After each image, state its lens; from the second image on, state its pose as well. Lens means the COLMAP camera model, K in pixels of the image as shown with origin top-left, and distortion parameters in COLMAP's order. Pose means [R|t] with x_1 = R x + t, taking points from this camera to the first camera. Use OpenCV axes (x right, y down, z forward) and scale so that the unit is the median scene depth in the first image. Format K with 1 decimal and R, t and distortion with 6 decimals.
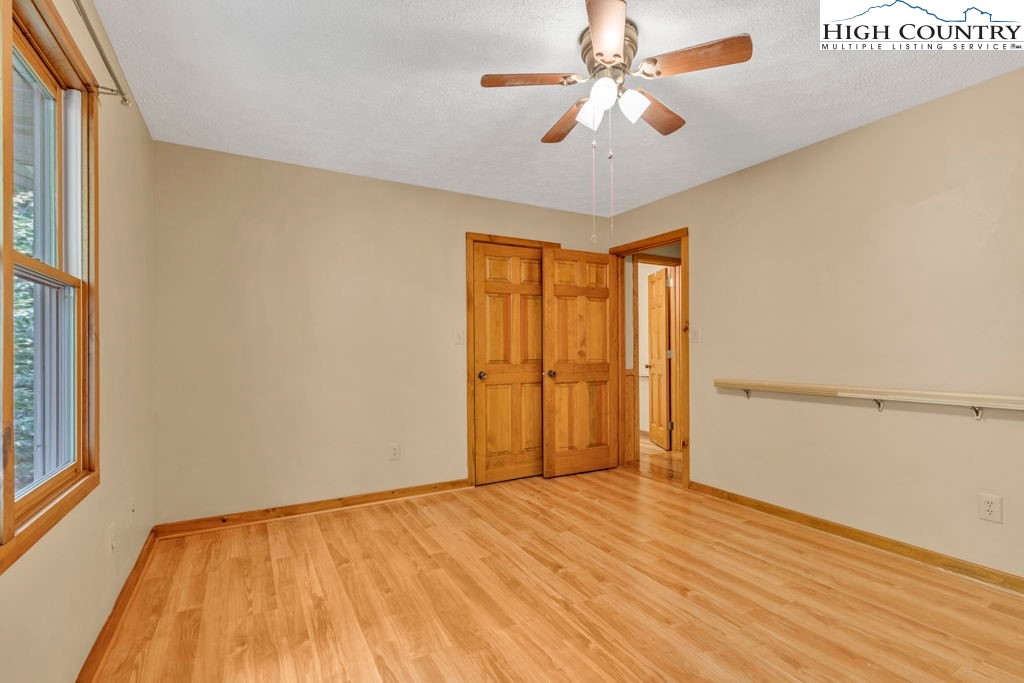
lens RADIAL K [[475.5, 0, 512.7], [0, 475.5, 342.3], [0, 0, 1]] dist [0.000207, 0.000163]
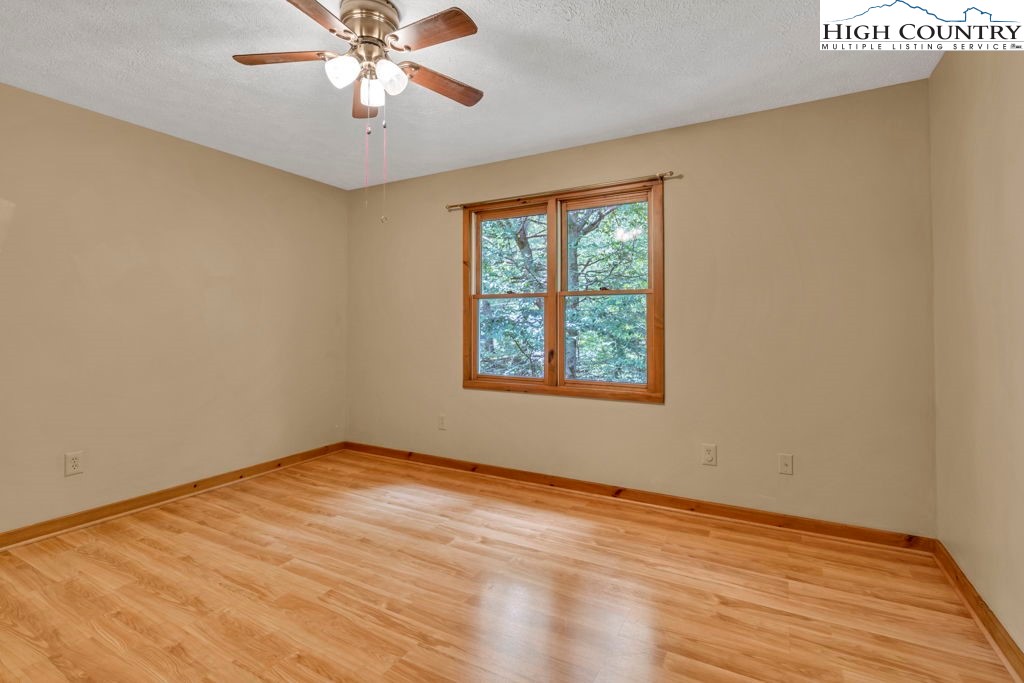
lens RADIAL K [[475.5, 0, 509.9], [0, 475.5, 336.2], [0, 0, 1]] dist [0.000207, 0.000163]
pose [[-0.849191, 0.019654, -0.527719, 0.441500], [0.010773, 0.999744, 0.019899, 0.013612], [0.527975, 0.011213, -0.849186, 1.890476]]
